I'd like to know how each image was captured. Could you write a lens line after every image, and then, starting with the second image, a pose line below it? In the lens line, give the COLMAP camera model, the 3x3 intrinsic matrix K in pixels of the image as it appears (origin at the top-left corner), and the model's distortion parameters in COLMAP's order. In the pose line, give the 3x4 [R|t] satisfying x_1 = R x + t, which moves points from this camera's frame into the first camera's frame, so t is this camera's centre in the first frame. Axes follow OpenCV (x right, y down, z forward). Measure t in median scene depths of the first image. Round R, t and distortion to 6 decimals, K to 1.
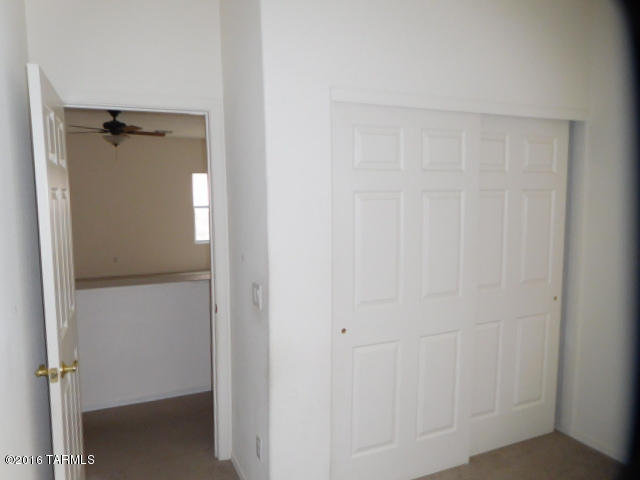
lens RADIAL K [[478.5, 0, 321.3], [0, 478.5, 245.2], [0, 0, 1]] dist [-0.008202, 0.001034]
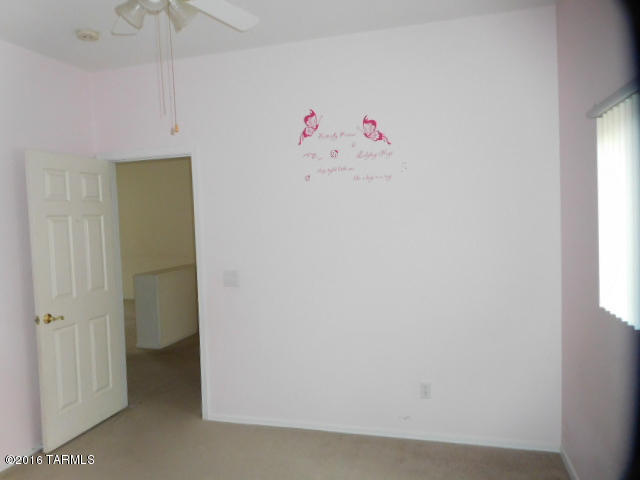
lens RADIAL K [[478.5, 0, 320.6], [0, 478.5, 239.7], [0, 0, 1]] dist [-0.008202, 0.001034]
pose [[0.549067, -0.058065, 0.833759, -0.415650], [0.115525, 0.993281, -0.006904, 0.039596], [-0.827756, 0.100111, 0.552085, -0.285635]]
